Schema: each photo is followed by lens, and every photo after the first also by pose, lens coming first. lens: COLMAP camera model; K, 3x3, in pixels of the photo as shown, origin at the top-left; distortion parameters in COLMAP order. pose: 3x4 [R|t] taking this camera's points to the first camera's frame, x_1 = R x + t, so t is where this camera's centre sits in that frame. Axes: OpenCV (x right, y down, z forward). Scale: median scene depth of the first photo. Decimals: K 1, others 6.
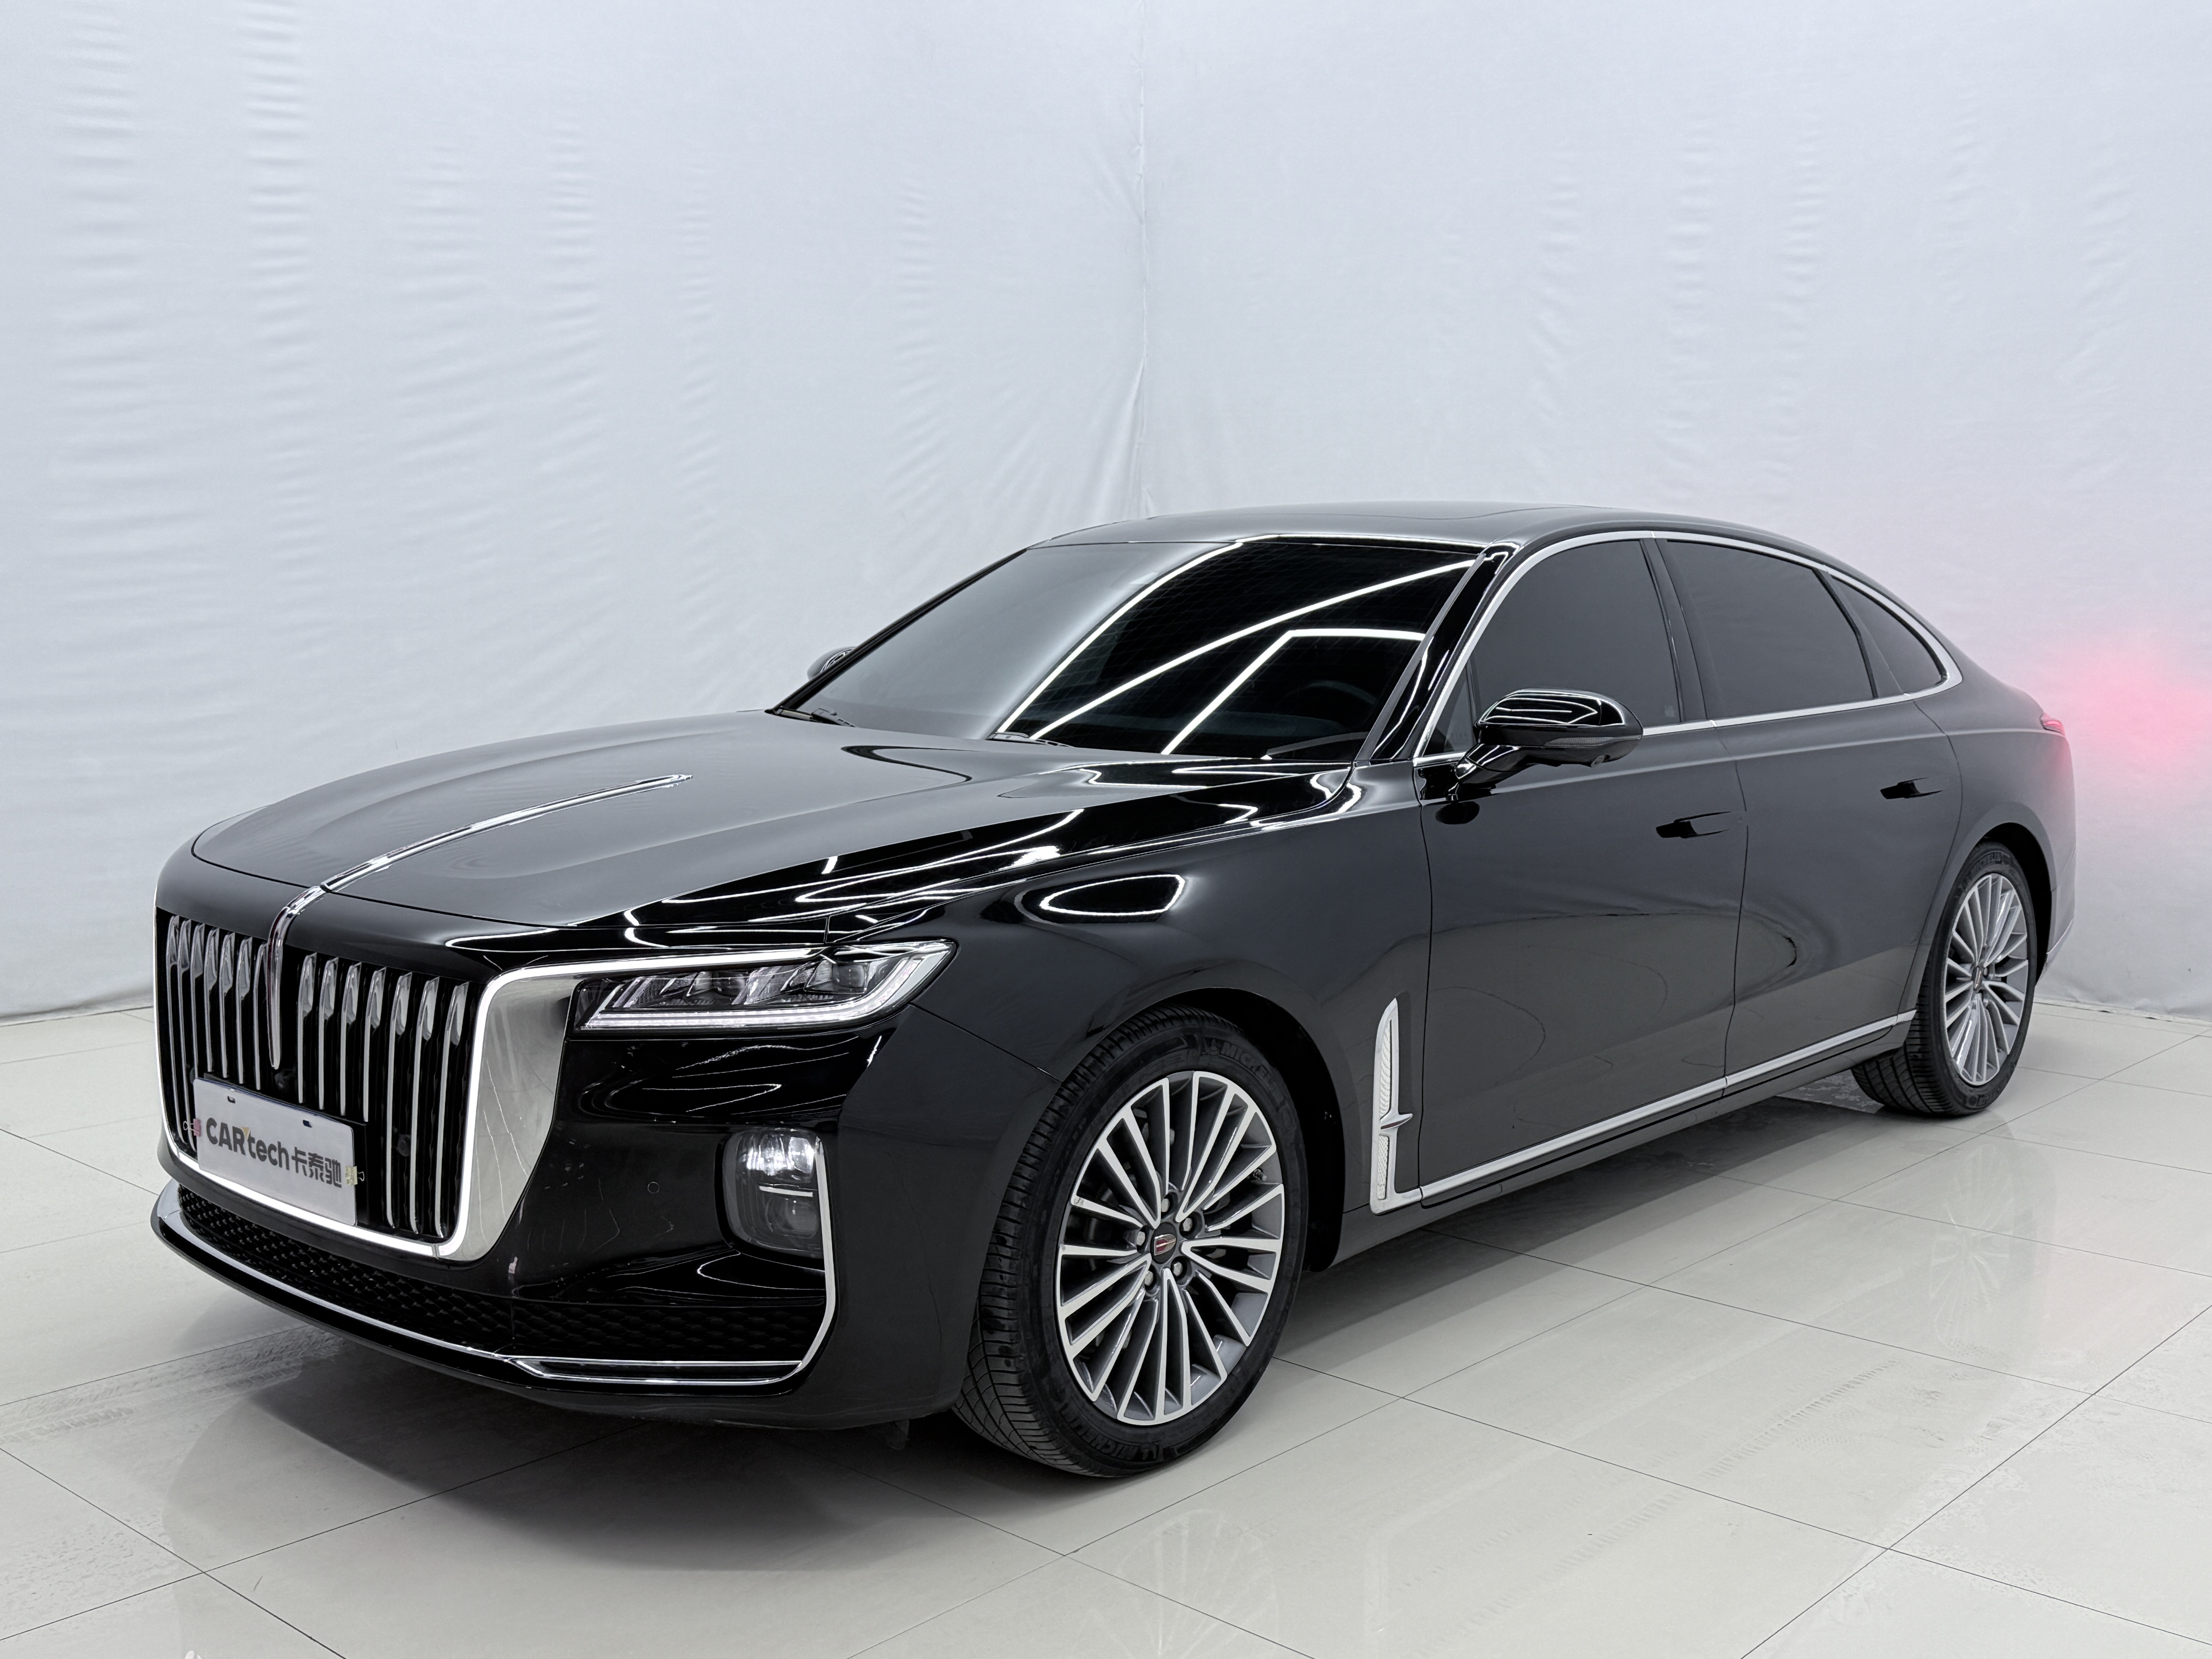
lens RADIAL K [[2322.9, 0, 1106.0], [0, 2322.9, 829.5], [0, 0, 1]] dist [0.184411, -0.422725]
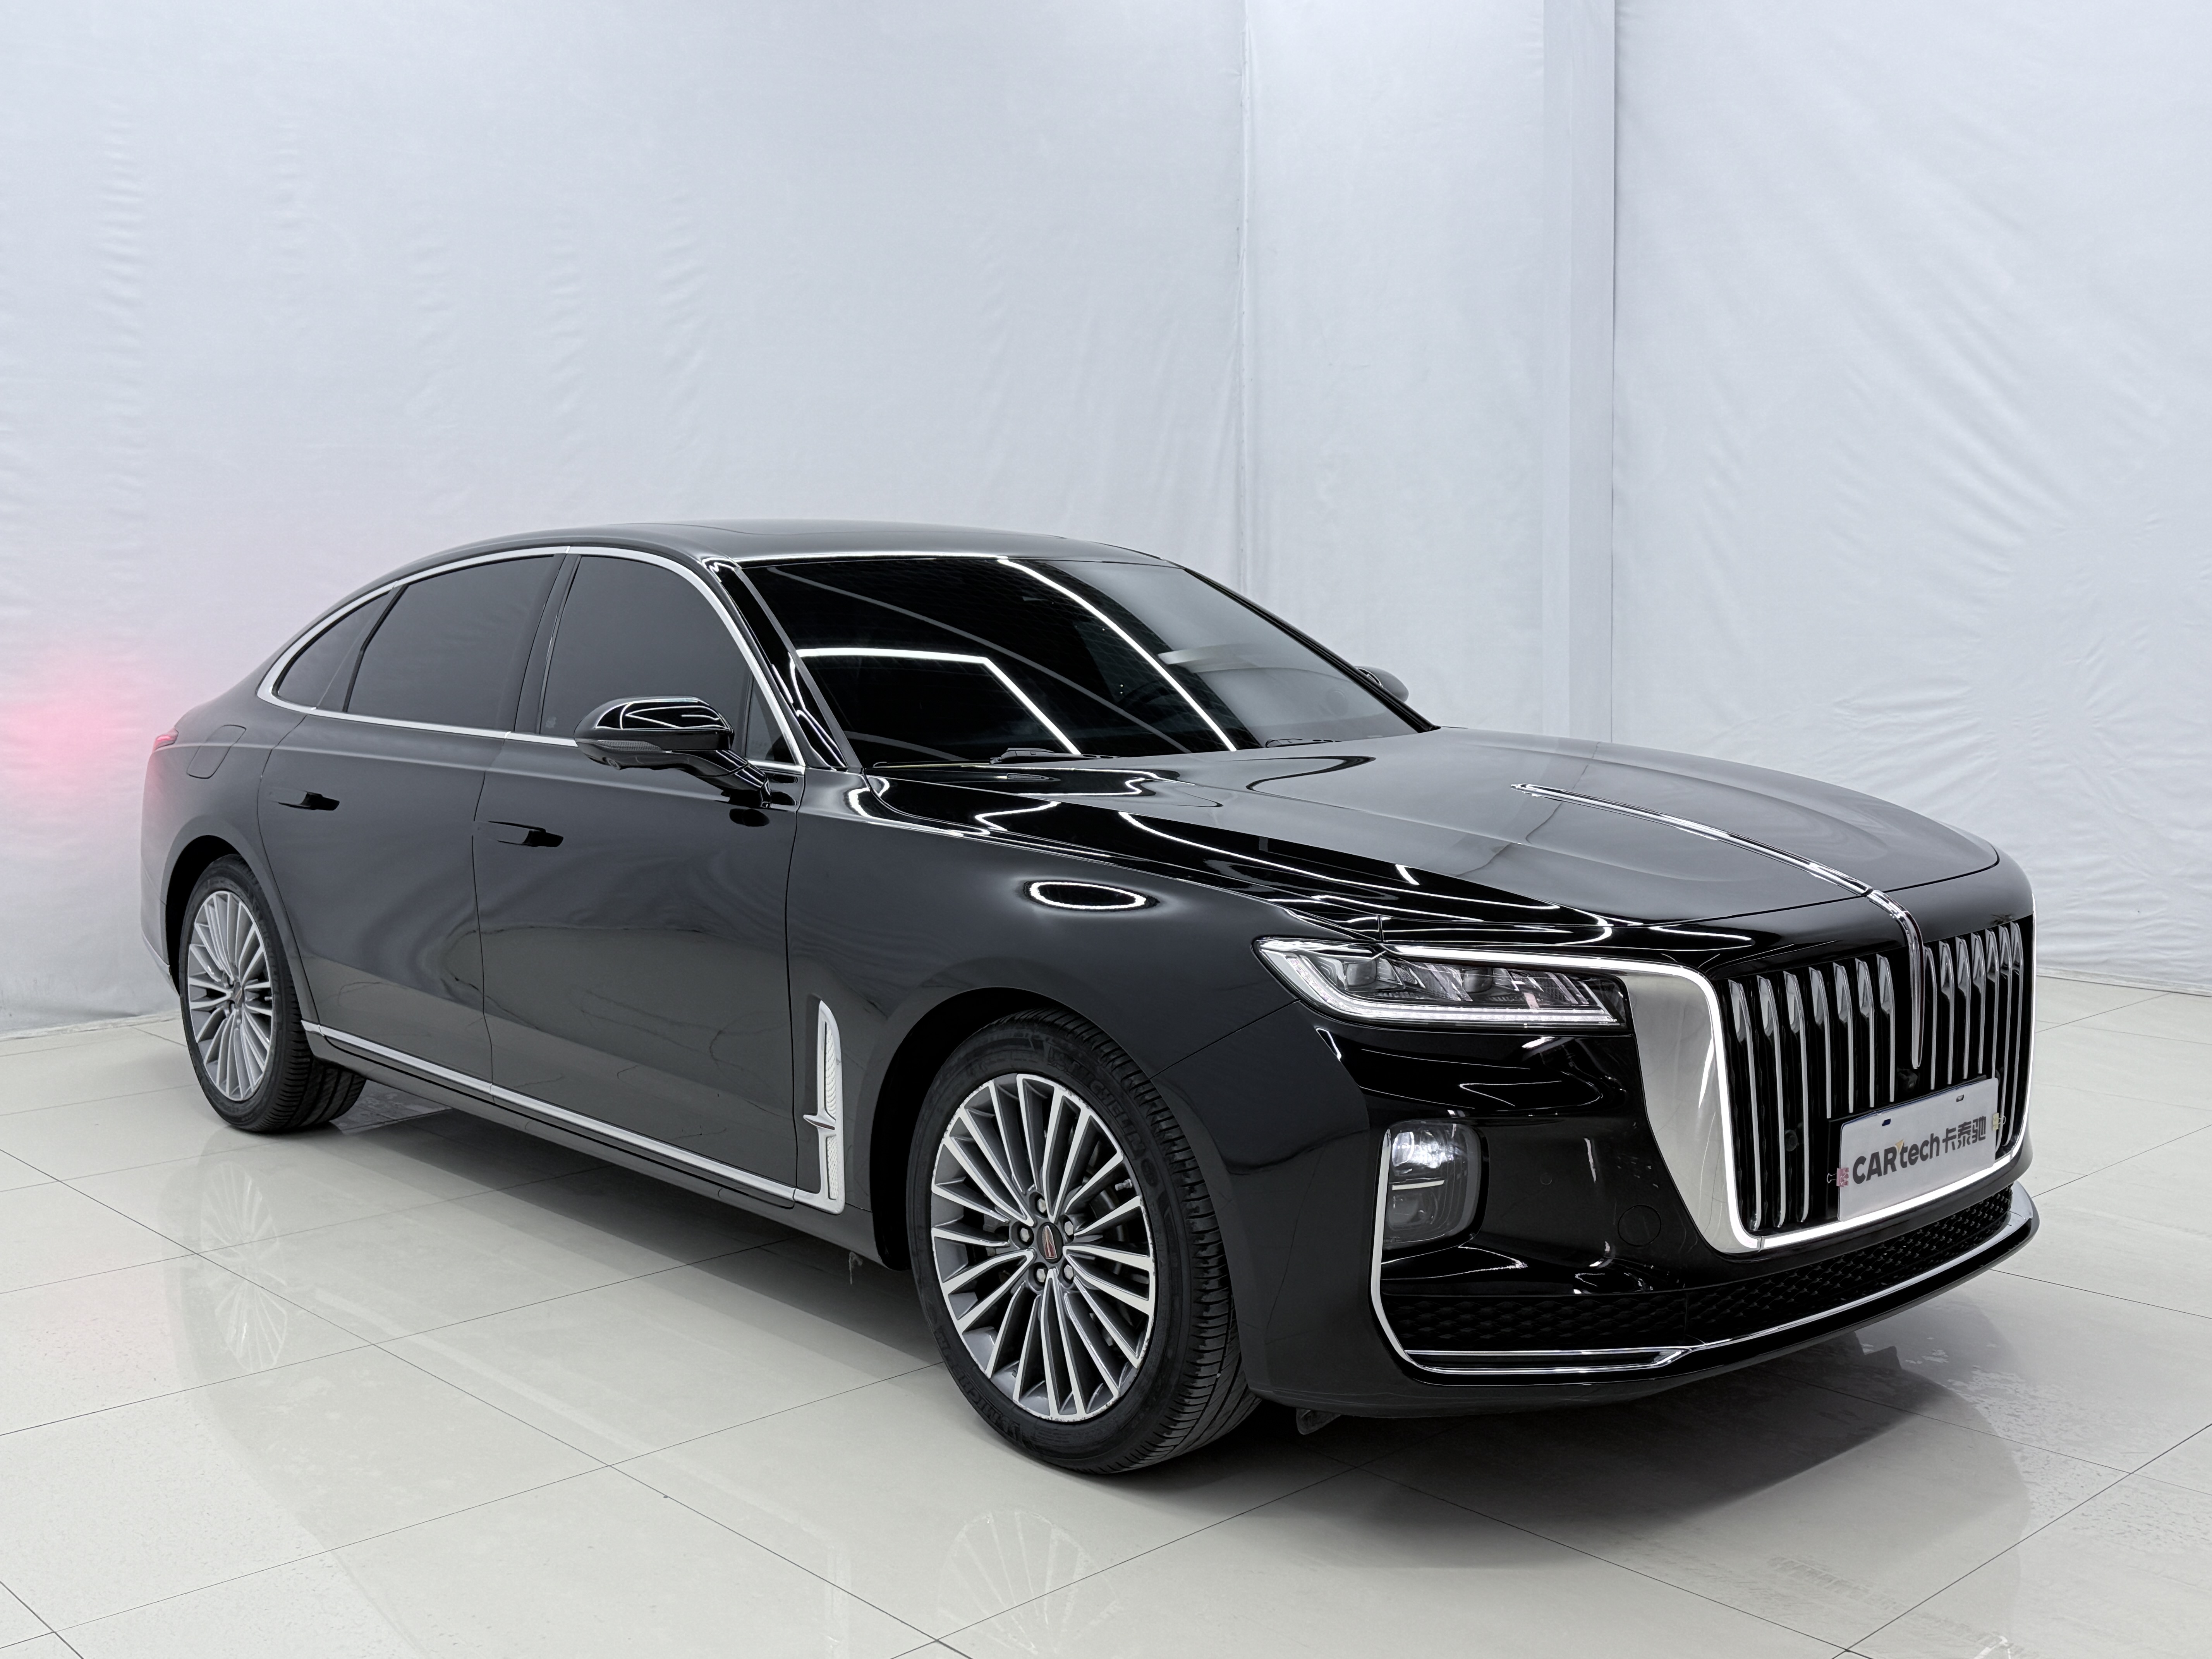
lens RADIAL K [[2309.8, 0, 1106.0], [0, 2309.8, 829.5], [0, 0, 1]] dist [0.237661, -0.500633]
pose [[0.080382, -0.120707, 0.989428, -0.657606], [0.131914, 0.985197, 0.109474, -0.075829], [-0.987997, 0.121720, 0.095116, 0.589501]]
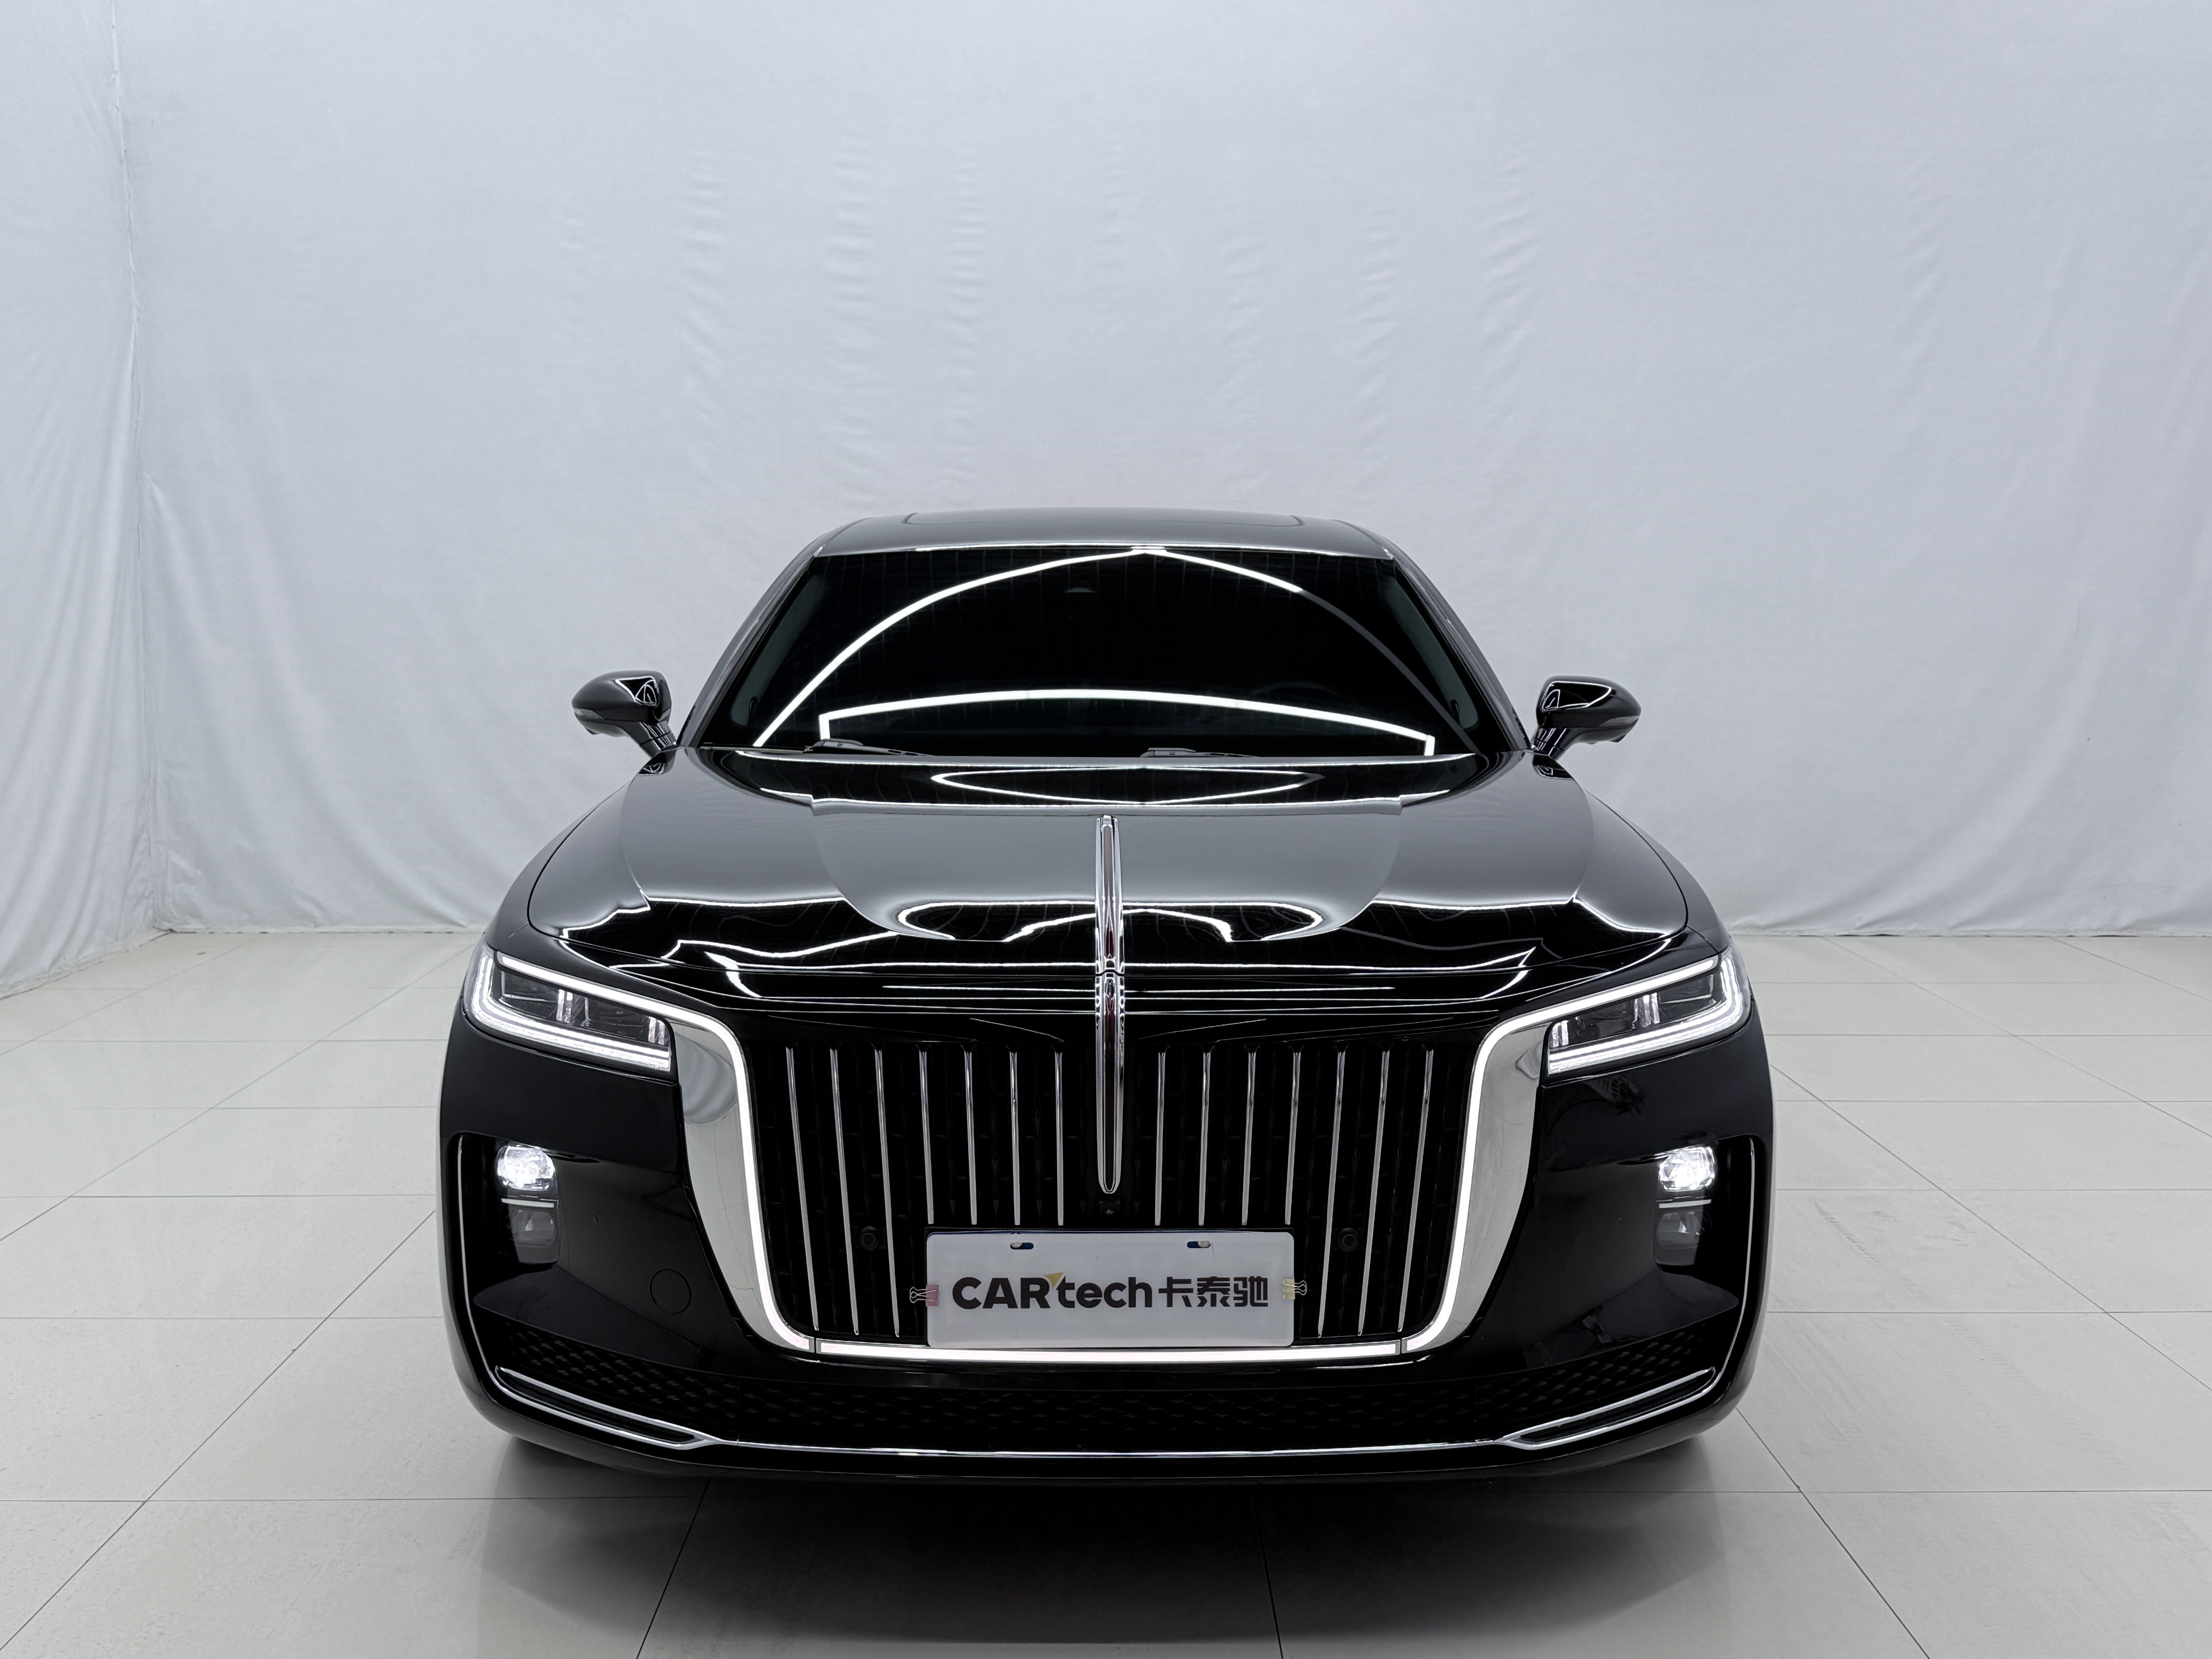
lens RADIAL K [[2309.8, 0, 1106.0], [0, 2309.8, 829.5], [0, 0, 1]] dist [0.237661, -0.500633]
pose [[0.731718, -0.091386, 0.675454, -0.430343], [0.087854, 0.995350, 0.039495, -0.029331], [-0.675922, 0.030443, 0.736344, 0.182858]]
